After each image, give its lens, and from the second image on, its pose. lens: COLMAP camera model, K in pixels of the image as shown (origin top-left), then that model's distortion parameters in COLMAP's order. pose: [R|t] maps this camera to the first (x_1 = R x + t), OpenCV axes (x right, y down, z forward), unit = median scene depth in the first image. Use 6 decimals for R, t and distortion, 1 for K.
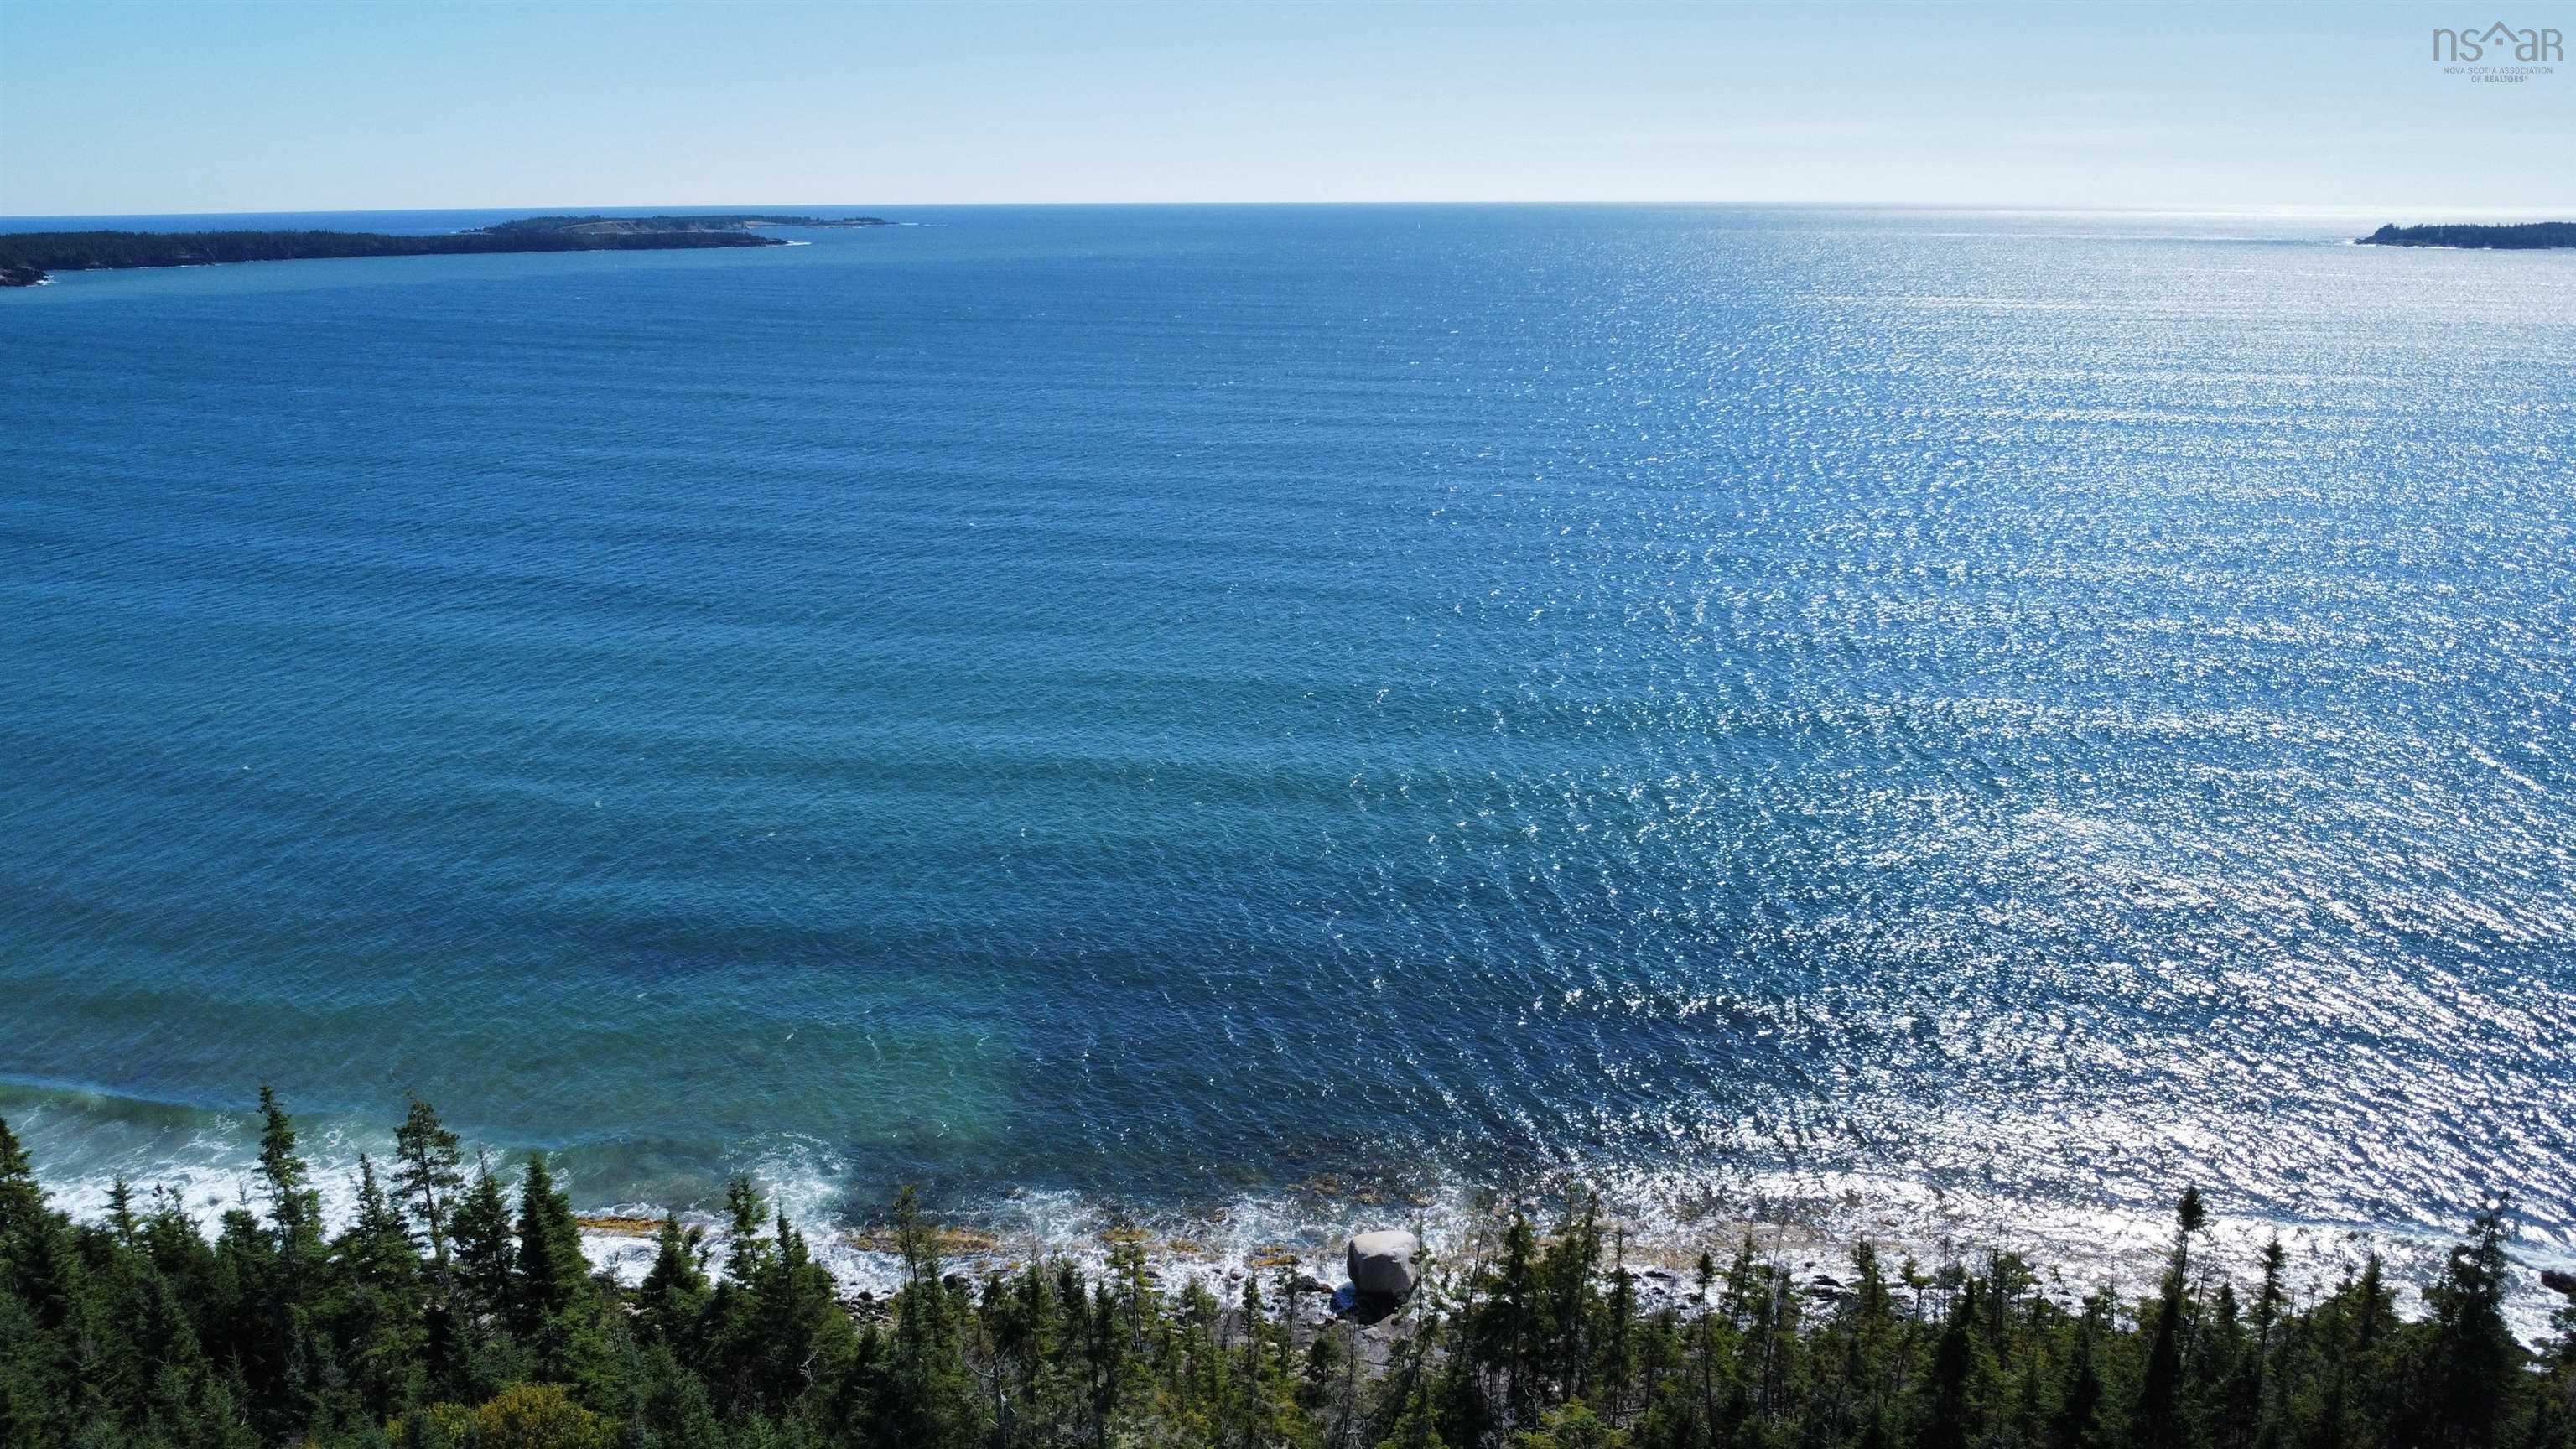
lens RADIAL K [[1874.5, 0, 1288.0], [0, 1874.5, 724.5], [0, 0, 1]] dist [-0.030327, -0.001268]
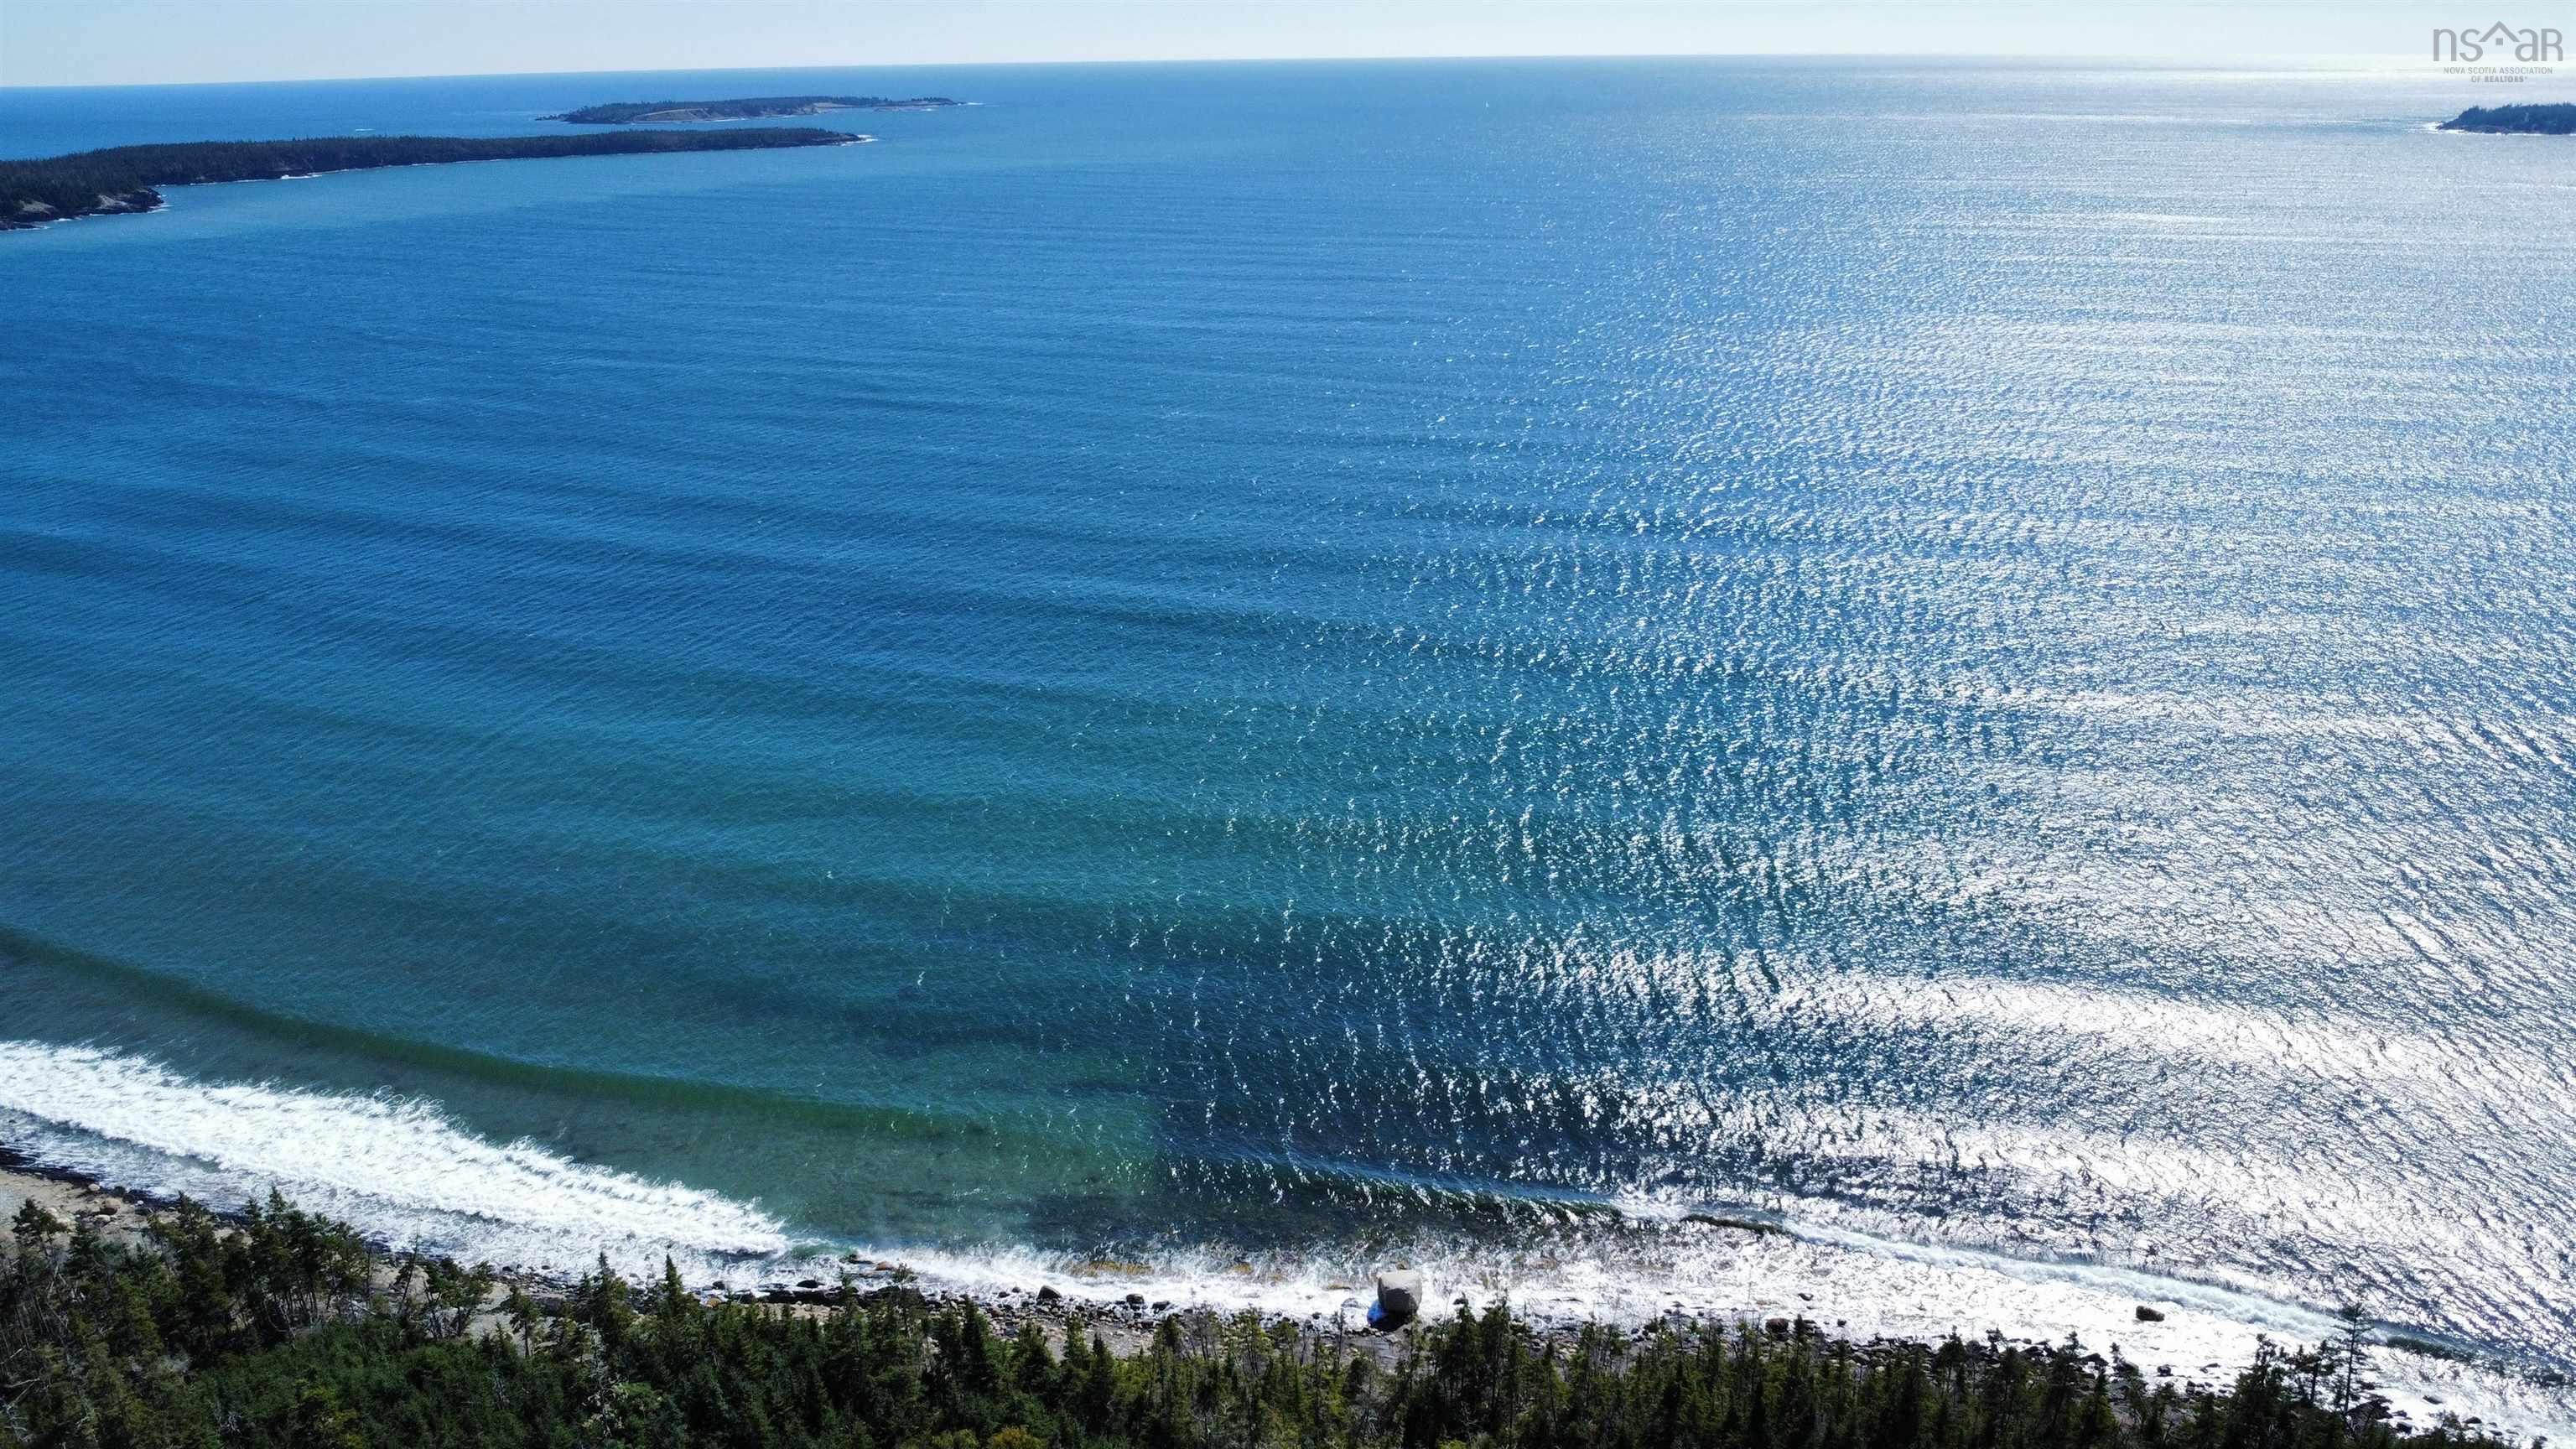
lens RADIAL K [[1874.5, 0, 1288.0], [0, 1874.5, 724.5], [0, 0, 1]] dist [-0.030327, -0.001268]
pose [[0.999356, 0.001788, -0.035826, 0.019931], [0.000773, 0.997450, 0.071362, -0.539938], [0.035862, -0.071344, 0.996807, -0.984721]]
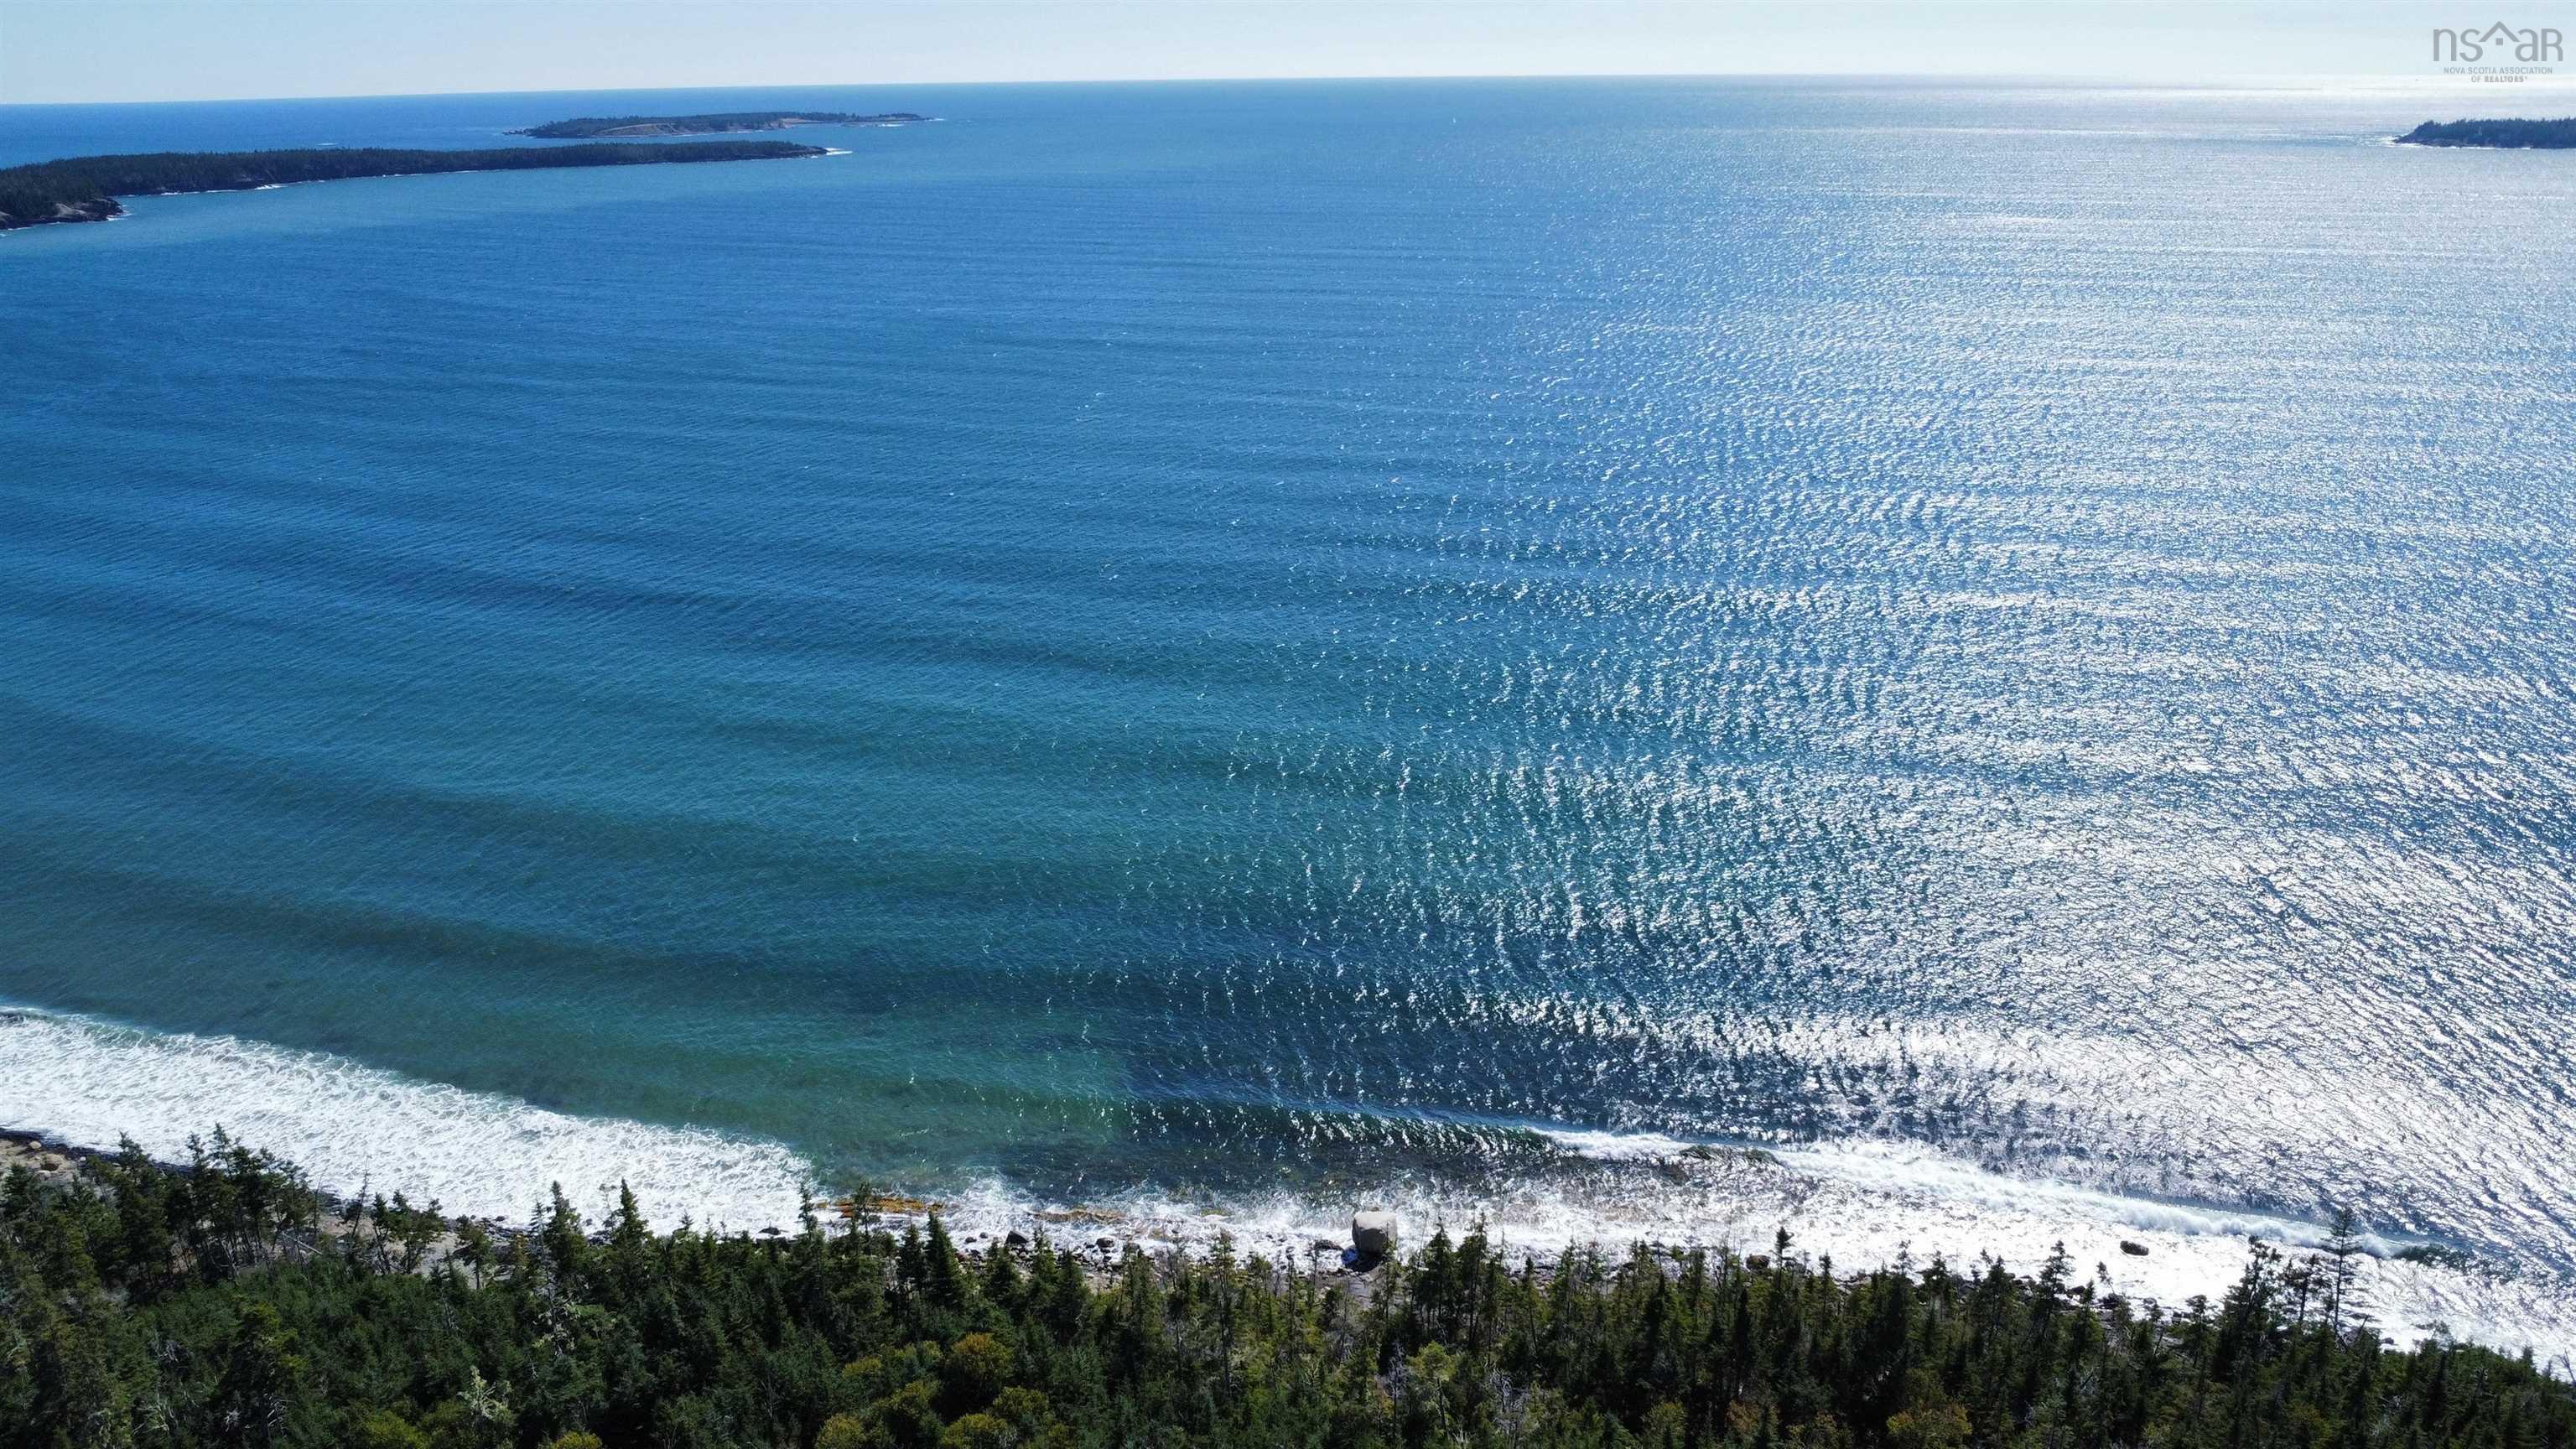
lens RADIAL K [[1874.5, 0, 1288.0], [0, 1874.5, 724.5], [0, 0, 1]] dist [-0.030327, -0.001268]
pose [[0.999801, -0.002334, -0.019814, 0.017109], [0.003553, 0.998086, 0.061741, -0.410368], [0.019632, -0.061800, 0.997895, -0.950586]]
